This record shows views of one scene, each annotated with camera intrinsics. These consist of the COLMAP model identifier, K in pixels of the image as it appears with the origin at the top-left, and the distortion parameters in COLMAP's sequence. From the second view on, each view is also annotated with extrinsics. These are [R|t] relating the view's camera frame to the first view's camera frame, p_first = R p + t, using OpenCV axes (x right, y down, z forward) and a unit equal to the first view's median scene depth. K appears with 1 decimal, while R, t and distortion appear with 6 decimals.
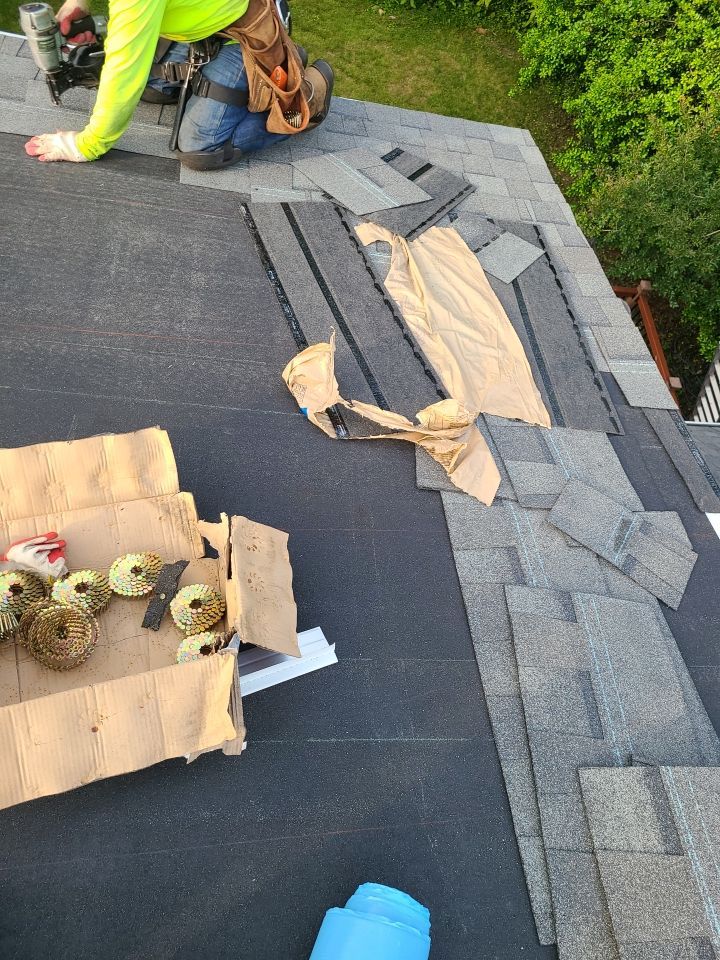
lens RADIAL K [[709.0, 0, 360.0], [0, 709.0, 480.0], [0, 0, 1]] dist [0.046559, -0.039785]
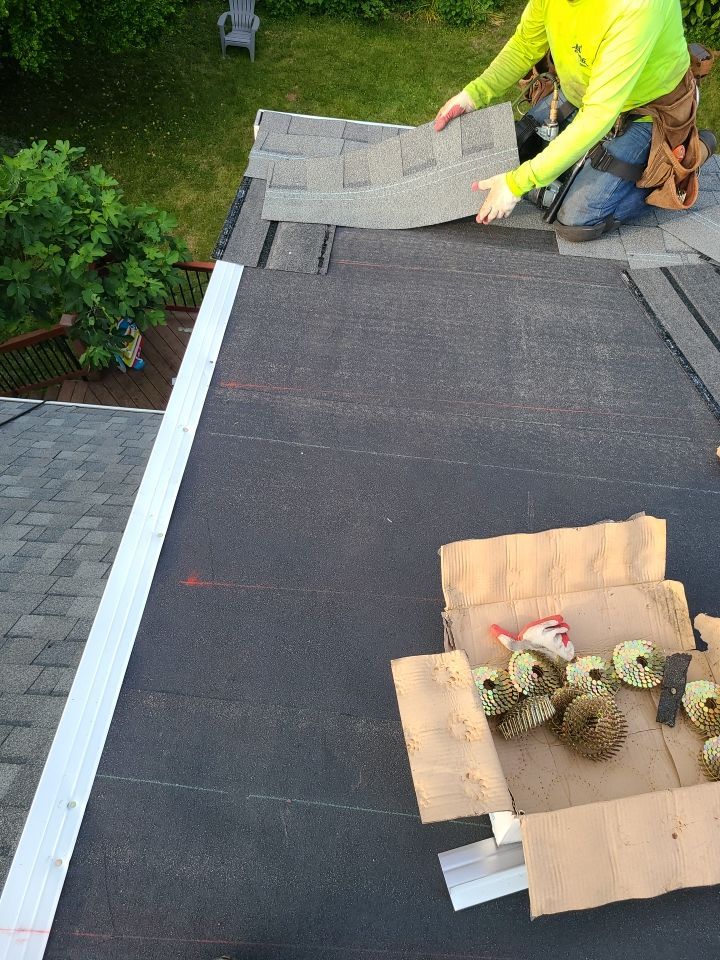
lens RADIAL K [[713.3, 0, 363.1], [0, 713.3, 466.7], [0, 0, 1]] dist [0.052774, -0.036077]
pose [[0.970618, 0.033362, -0.238303, -0.347385], [-0.046641, 0.997644, -0.050303, -0.057106], [0.236063, 0.059940, 0.969887, -0.068588]]
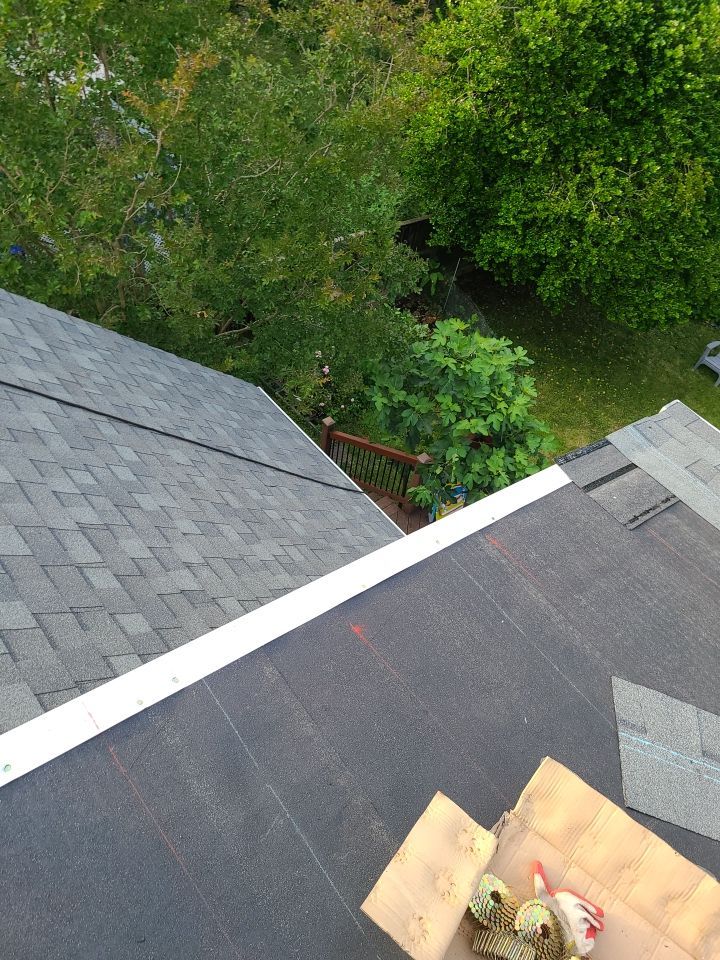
lens RADIAL K [[709.0, 0, 360.0], [0, 709.0, 480.0], [0, 0, 1]] dist [0.046559, -0.039785]
pose [[0.593615, 0.495008, -0.634498, -0.219468], [-0.718860, 0.680586, -0.141578, 0.036969], [0.361748, 0.540158, 0.759847, -0.142841]]
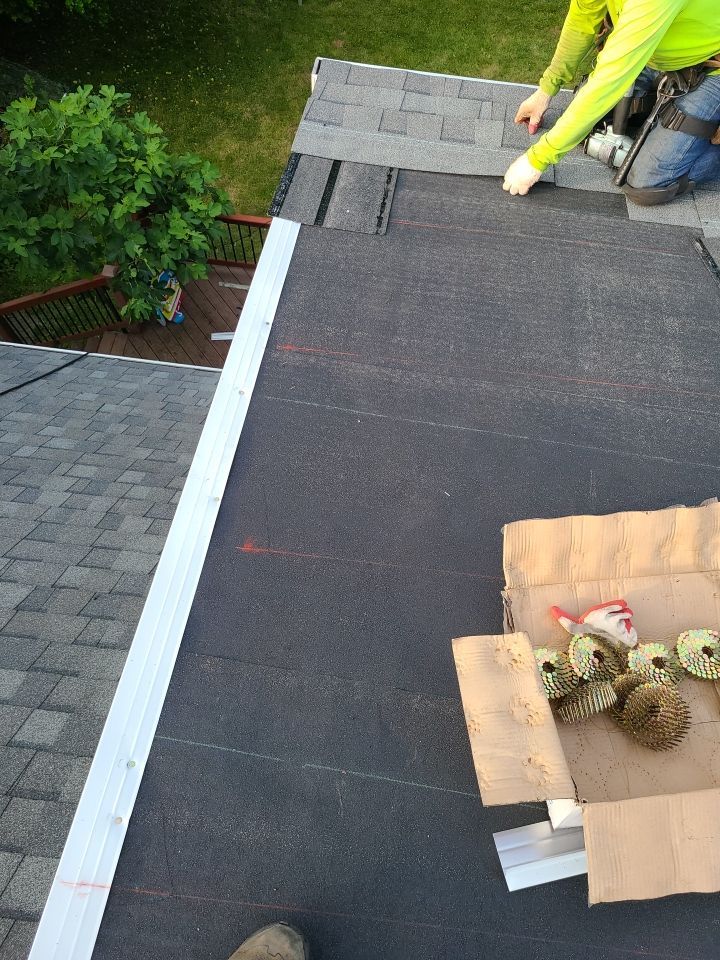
lens RADIAL K [[714.1, 0, 364.4], [0, 714.1, 466.0], [0, 0, 1]] dist [0.053742, -0.036374]
pose [[0.958210, 0.085919, -0.272857, -0.387173], [-0.087520, 0.996143, 0.006322, -0.067364], [0.272348, 0.017823, 0.962034, -0.061090]]
